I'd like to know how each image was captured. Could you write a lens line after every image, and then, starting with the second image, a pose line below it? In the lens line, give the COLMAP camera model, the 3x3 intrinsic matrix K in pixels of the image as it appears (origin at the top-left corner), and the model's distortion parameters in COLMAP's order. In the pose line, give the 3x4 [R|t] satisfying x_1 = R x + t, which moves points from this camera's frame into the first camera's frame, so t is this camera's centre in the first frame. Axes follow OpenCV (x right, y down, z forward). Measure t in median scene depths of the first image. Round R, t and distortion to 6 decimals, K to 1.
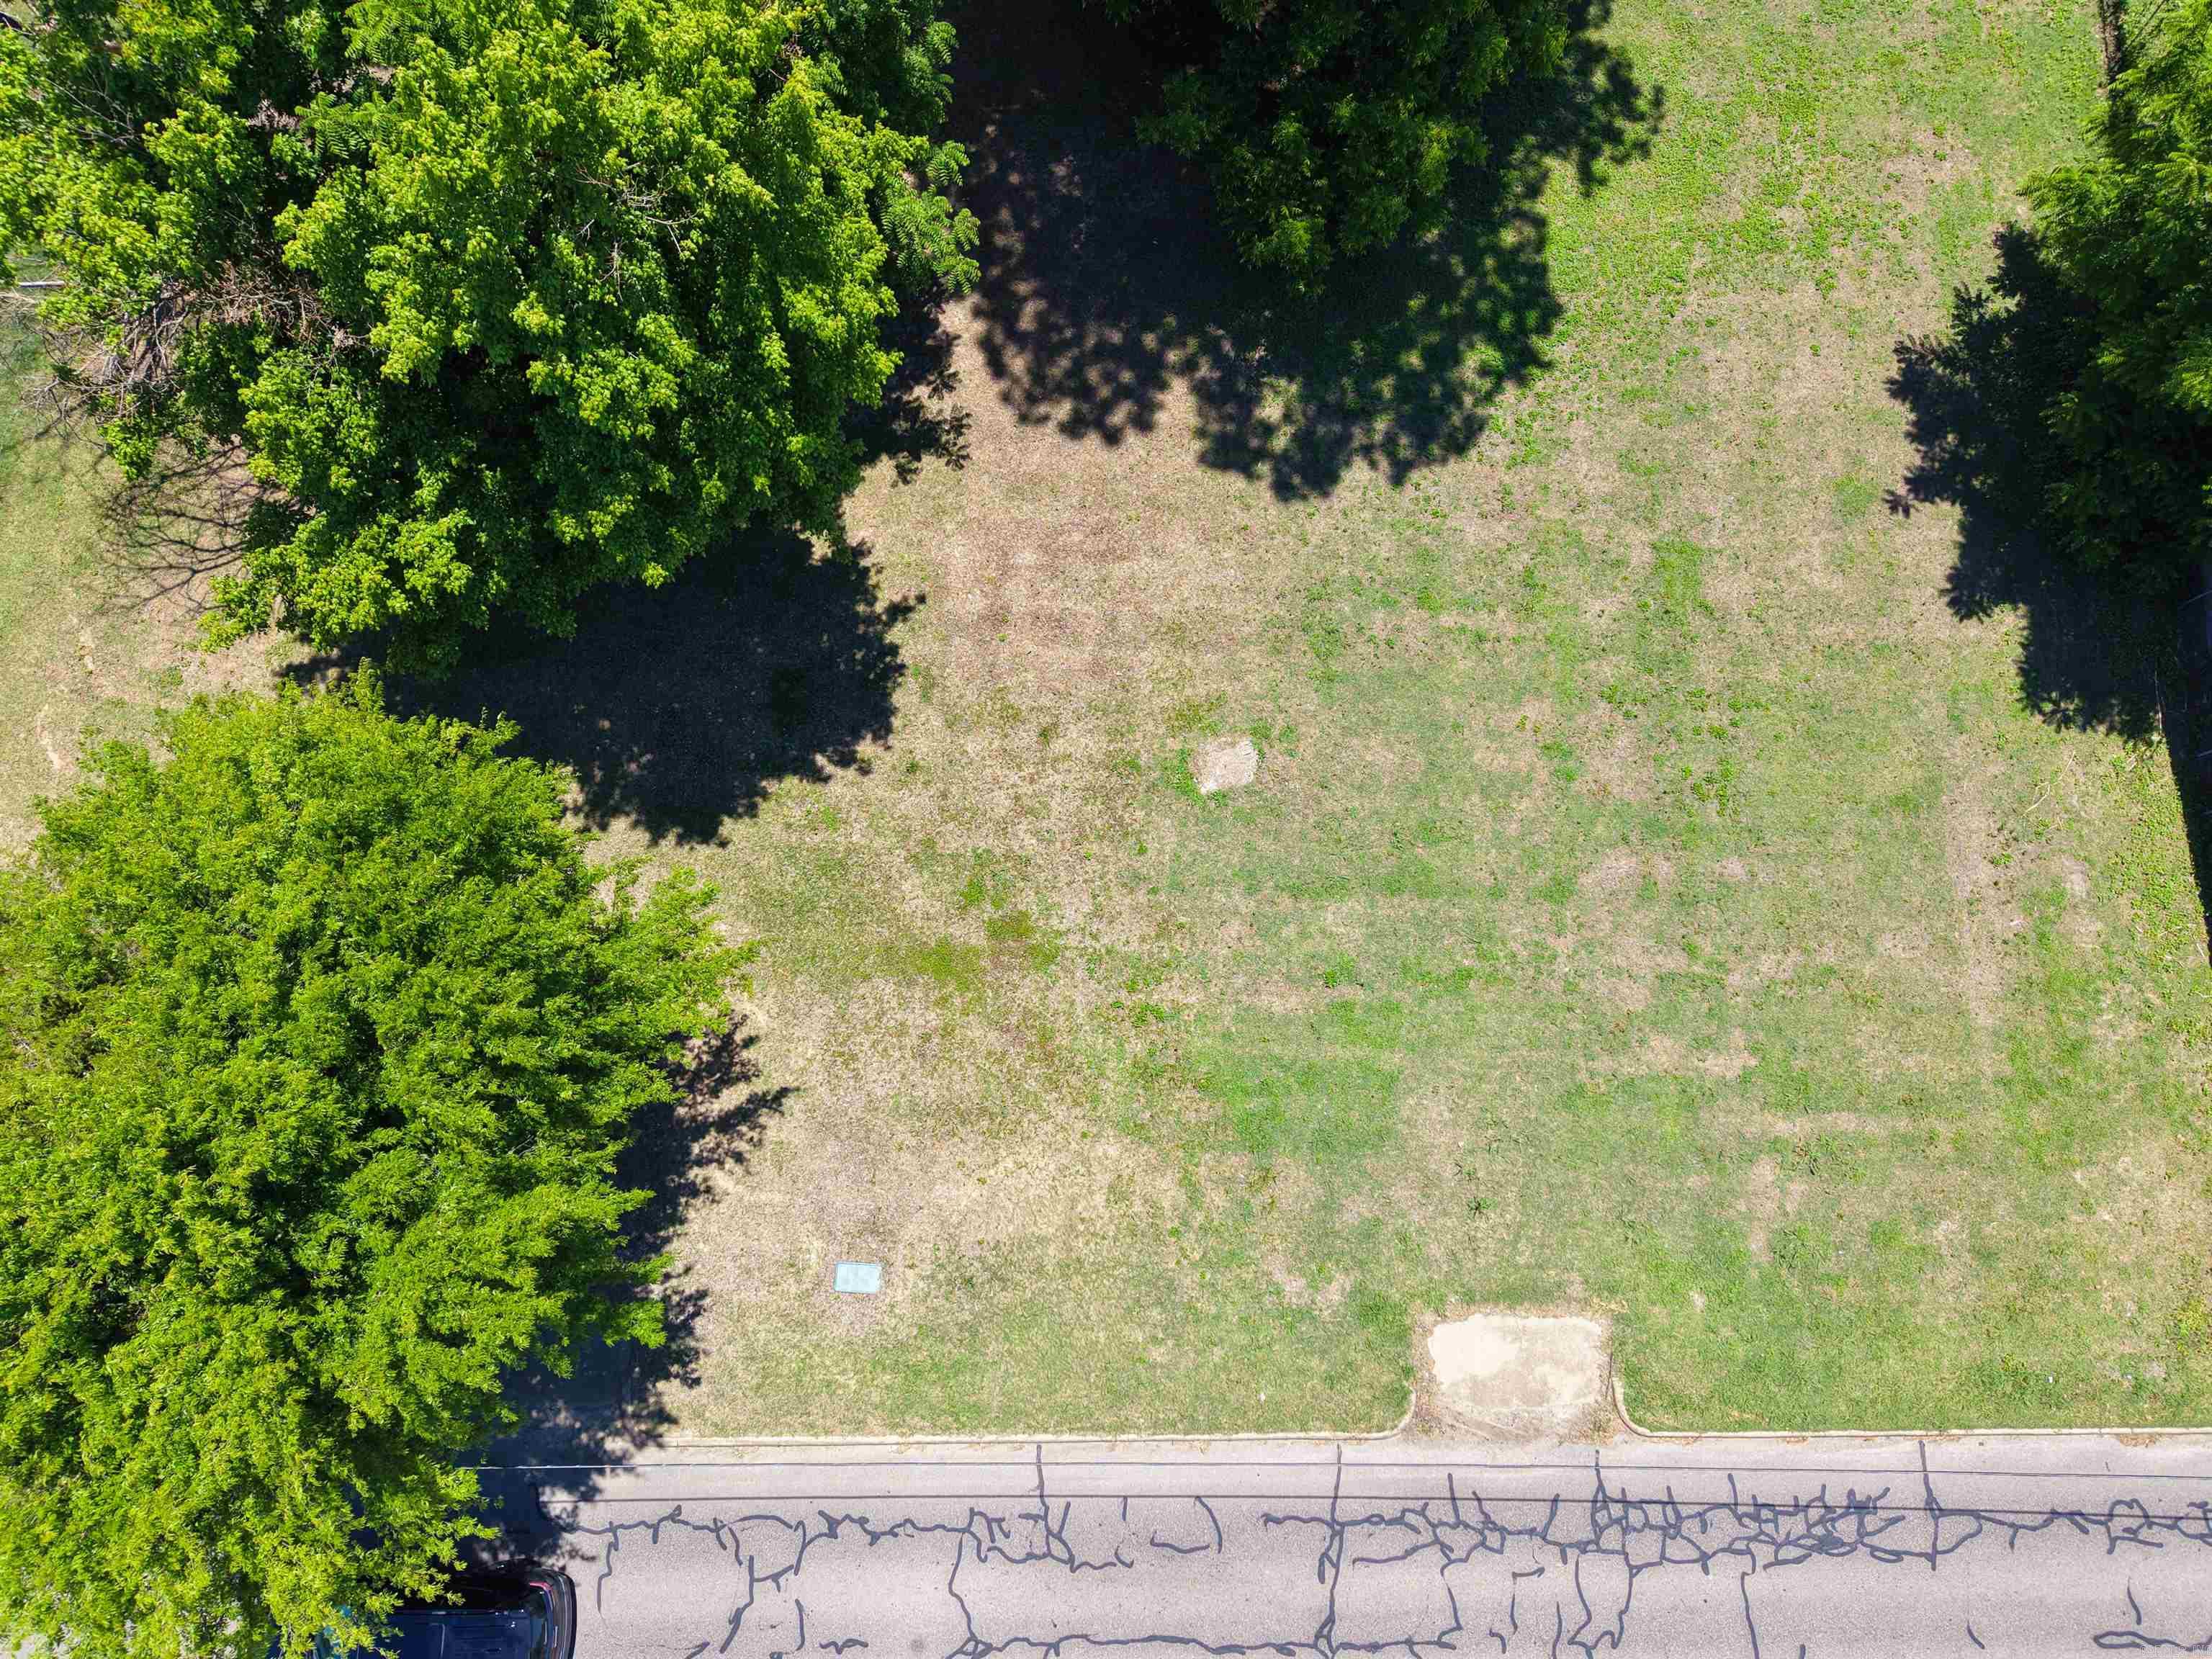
lens RADIAL K [[1478.7, 0, 1110.7], [0, 1478.7, 835.4], [0, 0, 1]] dist [0.034495, -0.035076]
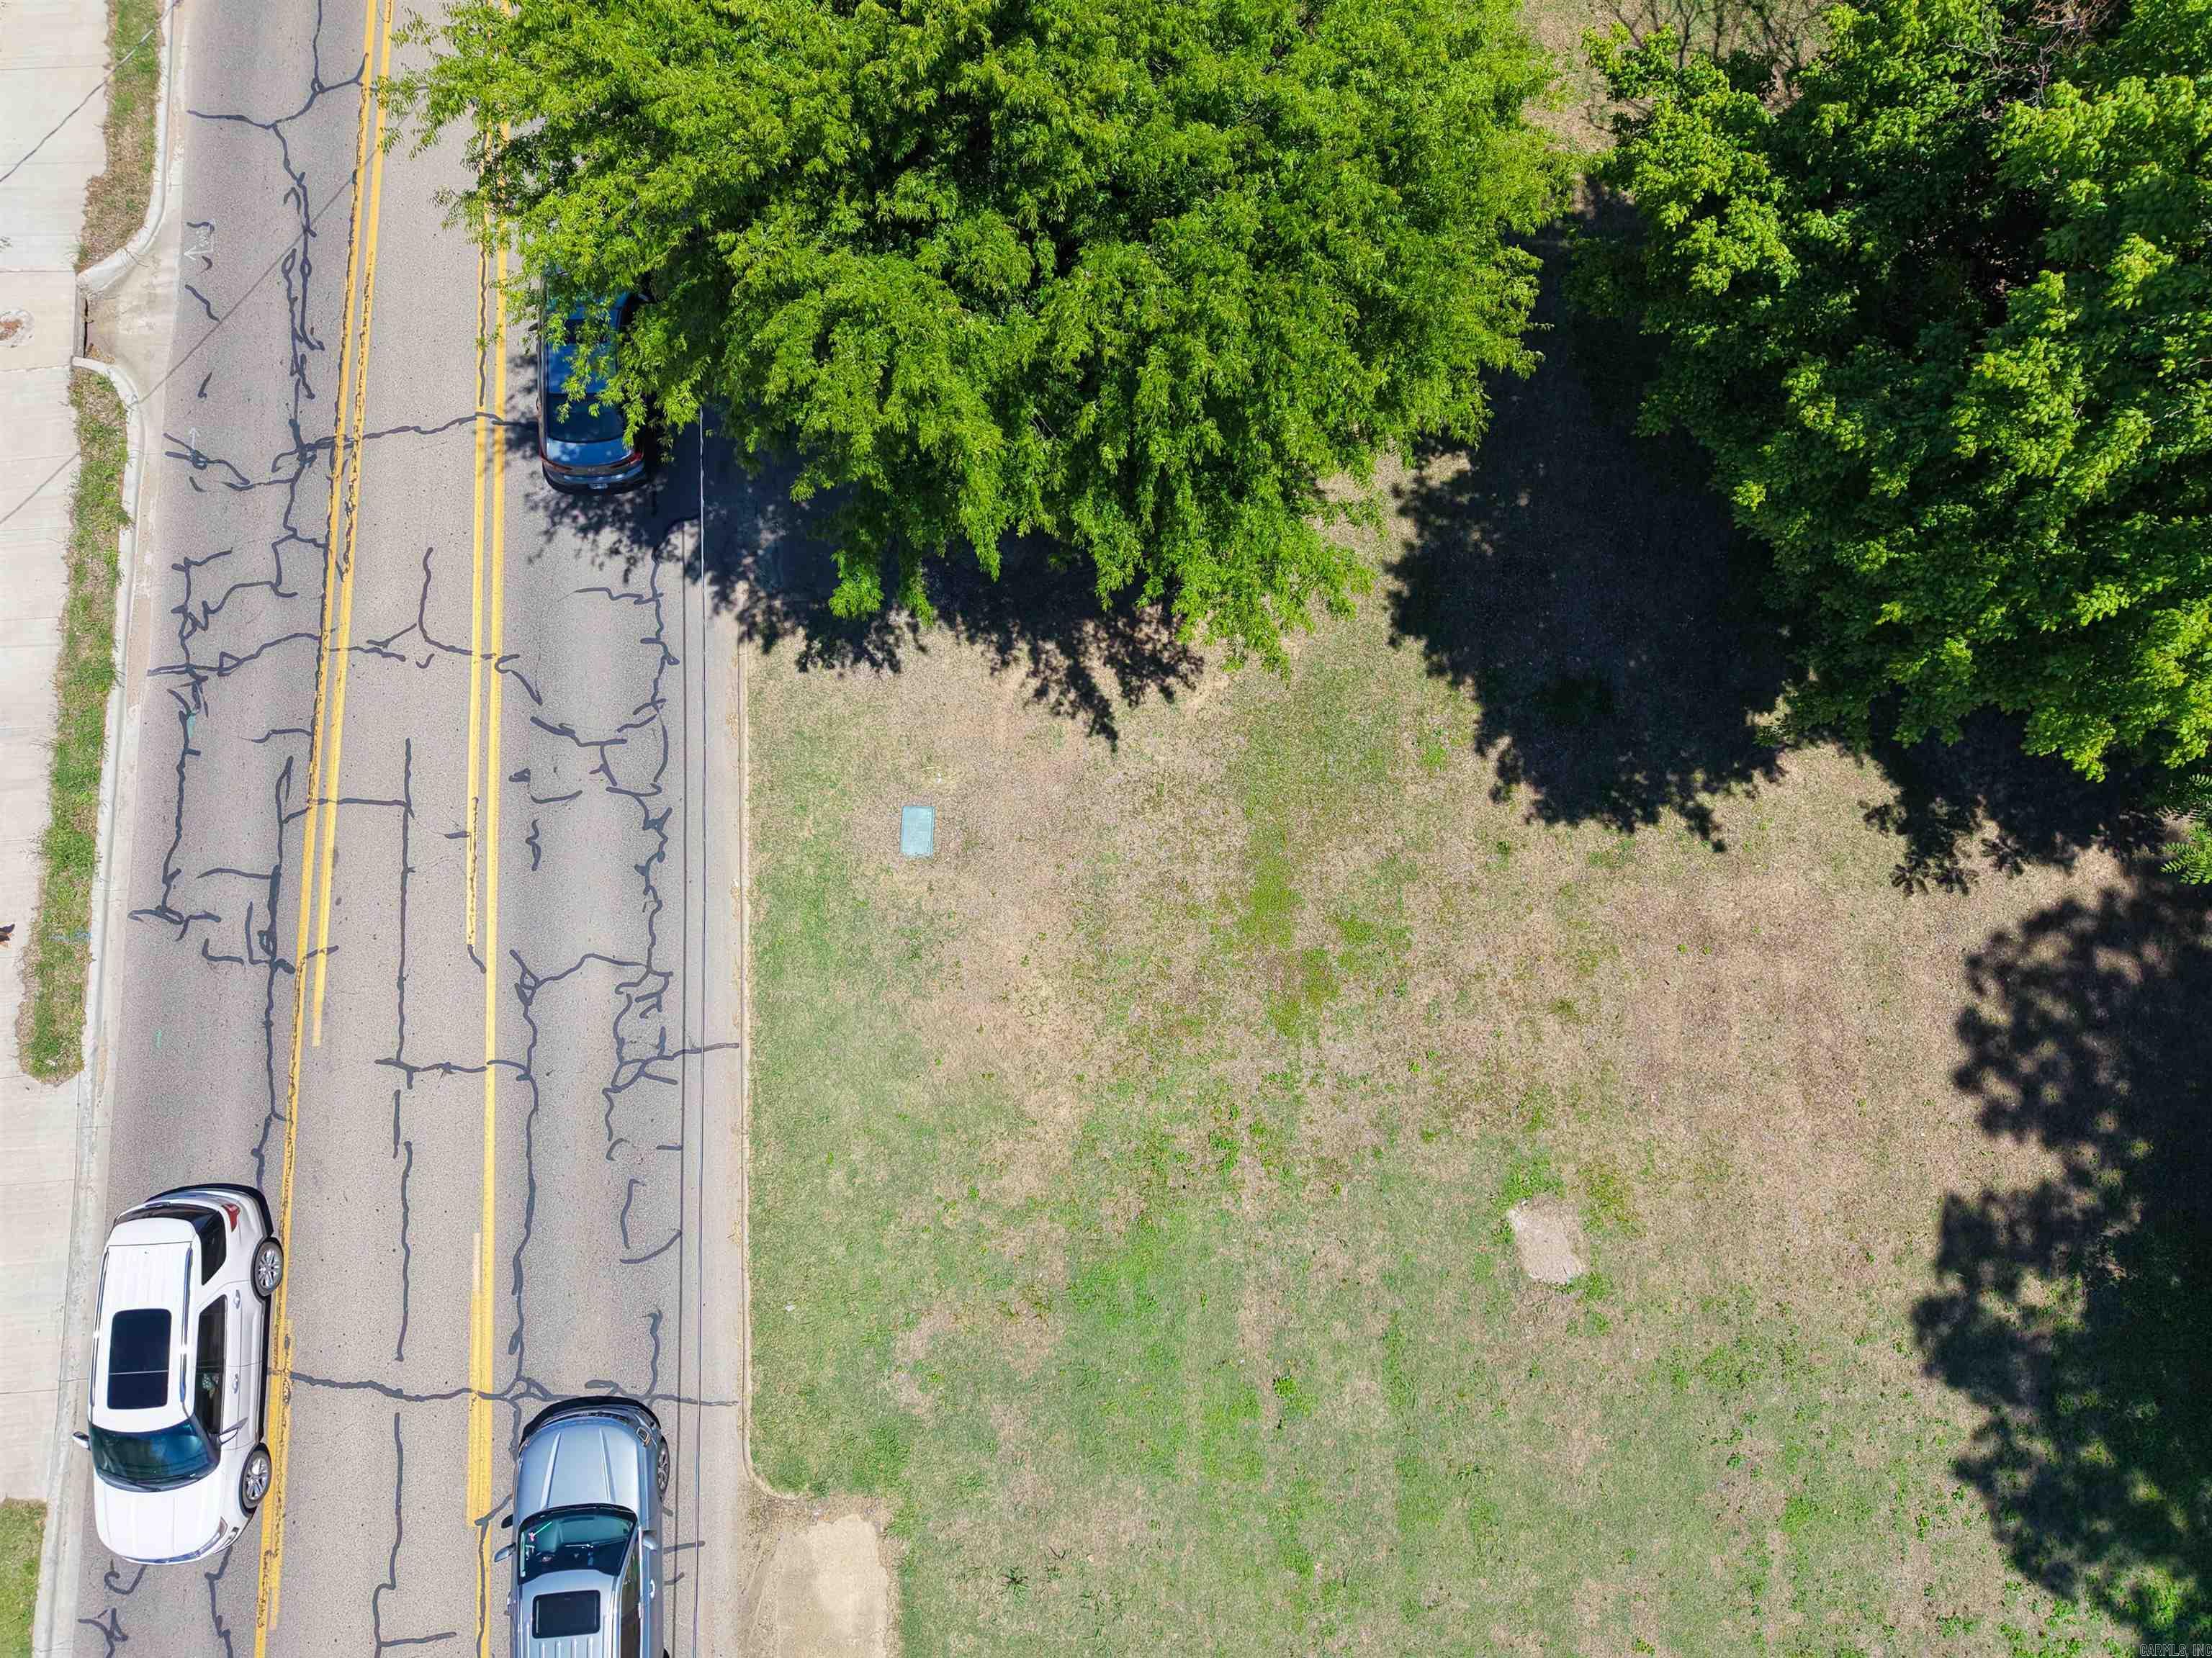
lens RADIAL K [[1523.3, 0, 1099.6], [0, 1523.3, 825.0], [0, 0, 1]] dist [0.054639, -0.048611]
pose [[0.043864, 0.980848, -0.189770, 0.005326], [-0.981227, 0.078005, 0.176375, 0.026606], [0.187800, 0.178471, 0.965857, 0.132723]]
